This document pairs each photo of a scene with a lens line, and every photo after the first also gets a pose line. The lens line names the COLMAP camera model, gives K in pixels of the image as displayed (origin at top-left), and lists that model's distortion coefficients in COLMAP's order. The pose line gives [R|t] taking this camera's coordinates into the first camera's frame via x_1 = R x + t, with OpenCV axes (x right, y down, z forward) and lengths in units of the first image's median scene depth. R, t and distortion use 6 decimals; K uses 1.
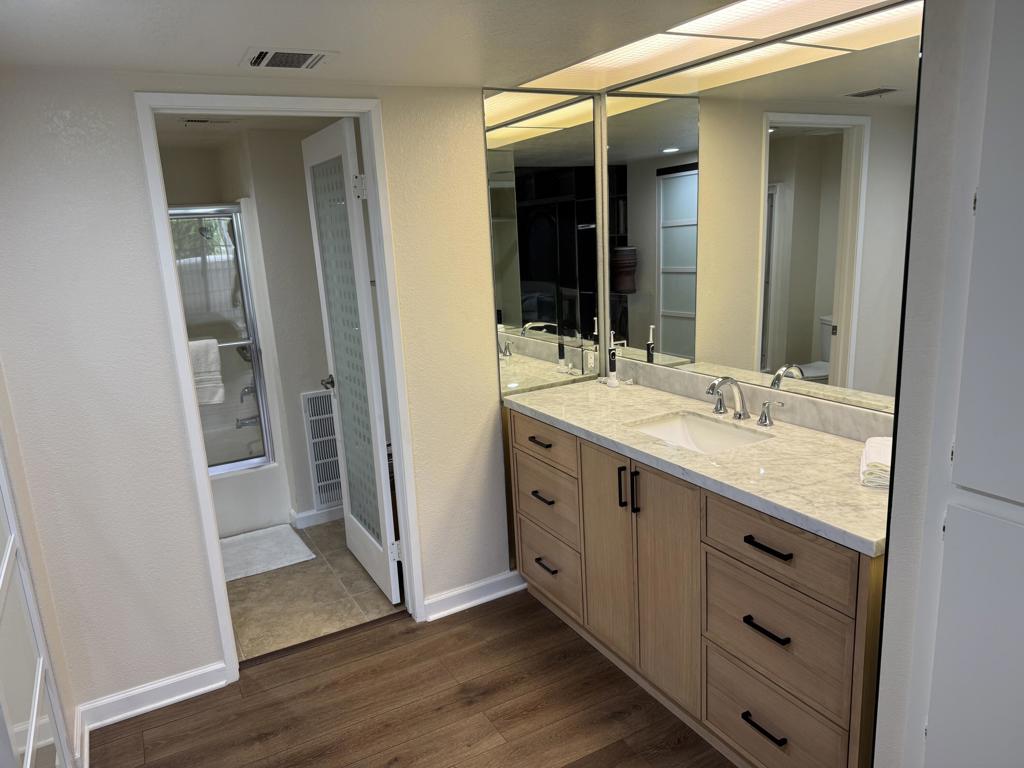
lens RADIAL K [[718.0, 0, 512.0], [0, 718.0, 384.0], [0, 0, 1]] dist [0.068603, -0.064566]
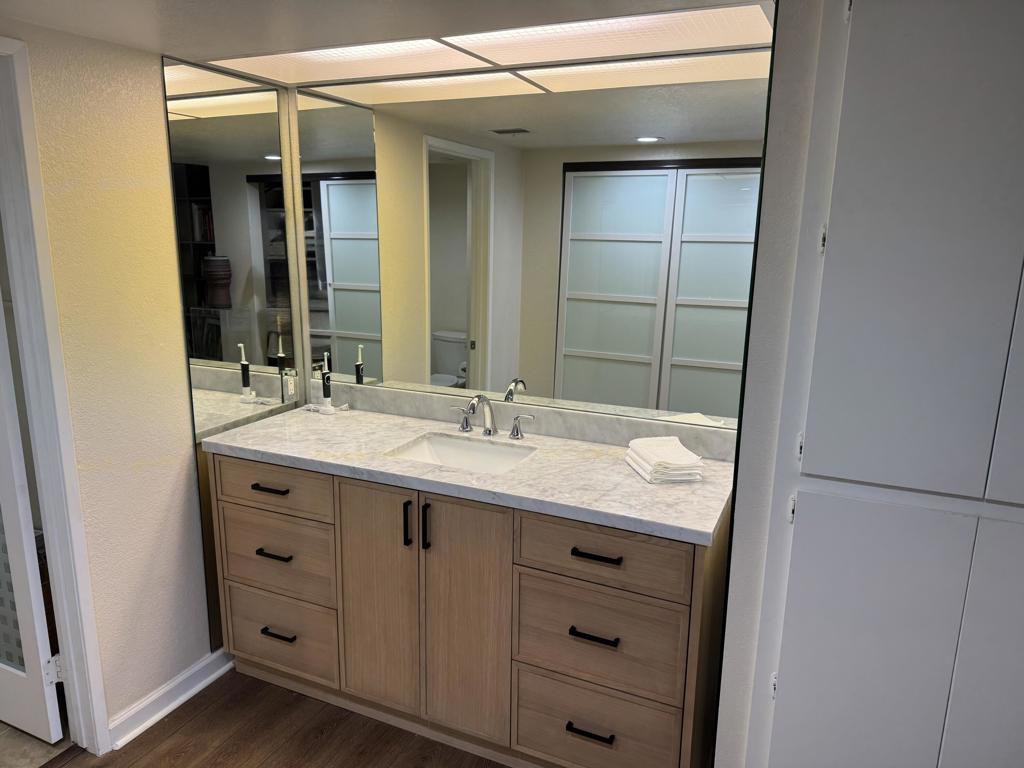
lens RADIAL K [[718.0, 0, 512.0], [0, 718.0, 384.0], [0, 0, 1]] dist [0.068603, -0.064566]
pose [[0.811216, -0.064257, 0.581205, -0.231064], [0.076378, 0.997072, 0.003631, -0.023411], [-0.579736, 0.041446, 0.813749, 0.154198]]
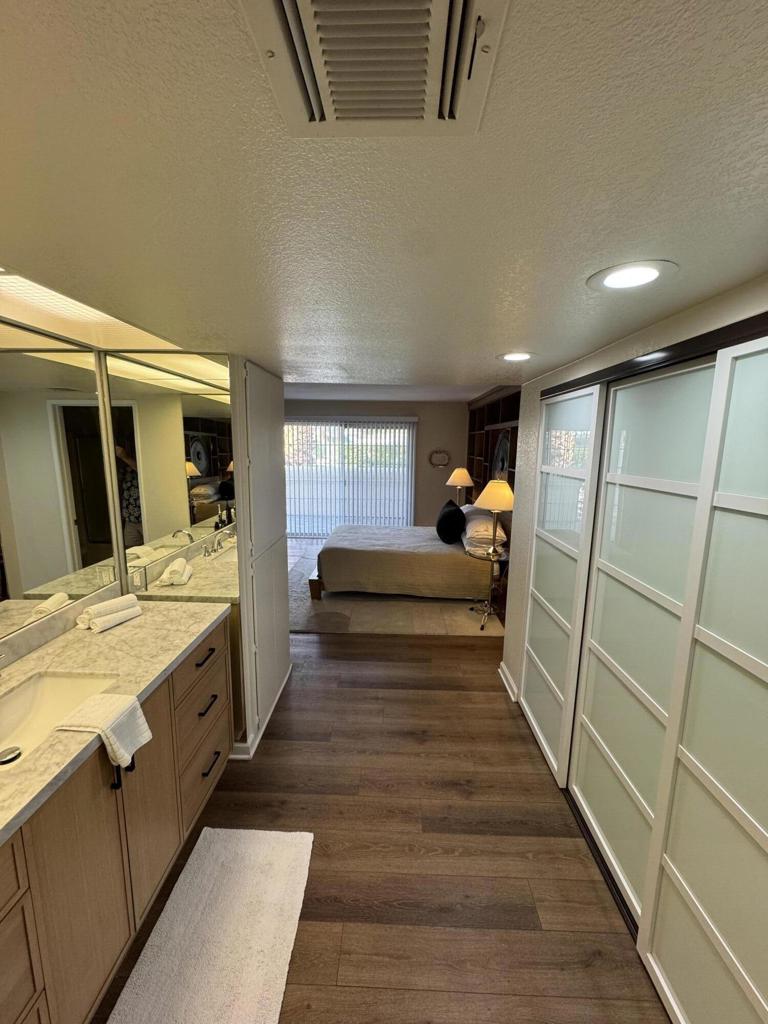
lens RADIAL K [[407.9, 0, 384.0], [0, 407.9, 512.0], [0, 0, 1]] dist [-0.007540, -0.000404]
pose [[-0.859015, -0.051372, 0.509367, -0.344879], [0.137826, 0.935012, 0.326735, -0.251499], [-0.493049, 0.350874, -0.796109, 1.011101]]
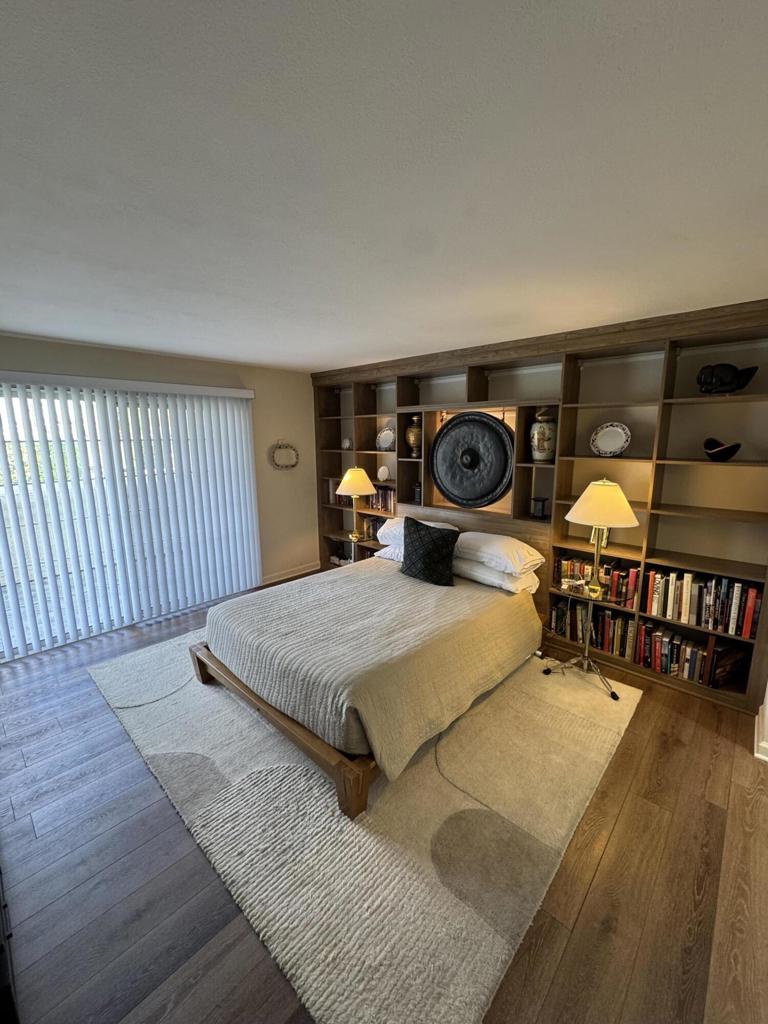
lens RADIAL K [[407.9, 0, 384.0], [0, 407.9, 512.0], [0, 0, 1]] dist [-0.007540, -0.000404]
pose [[-0.948055, 0.109463, -0.298680, 0.856977], [-0.018396, 0.918493, 0.395009, -0.141886], [0.317574, 0.379985, -0.868768, 0.343492]]
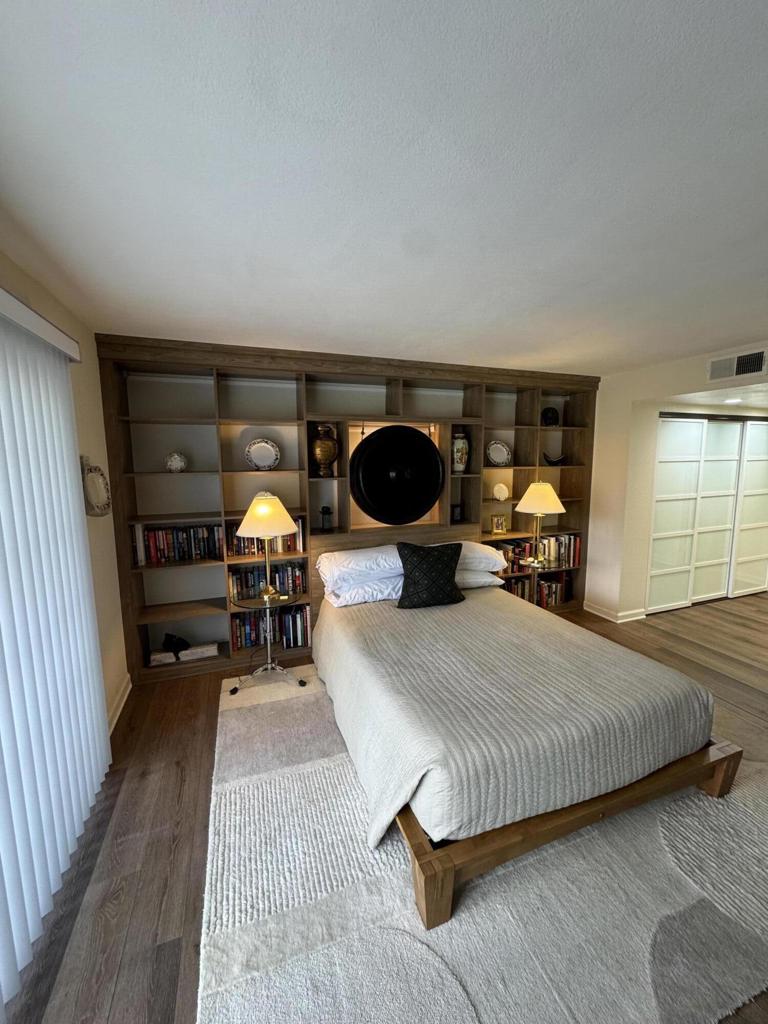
lens RADIAL K [[413.3, 0, 386.8], [0, 413.3, 504.9], [0, 0, 1]] dist [-0.000184, 0.000011]
pose [[-0.150546, 0.175122, -0.972969, 1.496063], [-0.206386, 0.956932, 0.204170, 0.064444], [0.966820, 0.231544, -0.107920, -0.708113]]
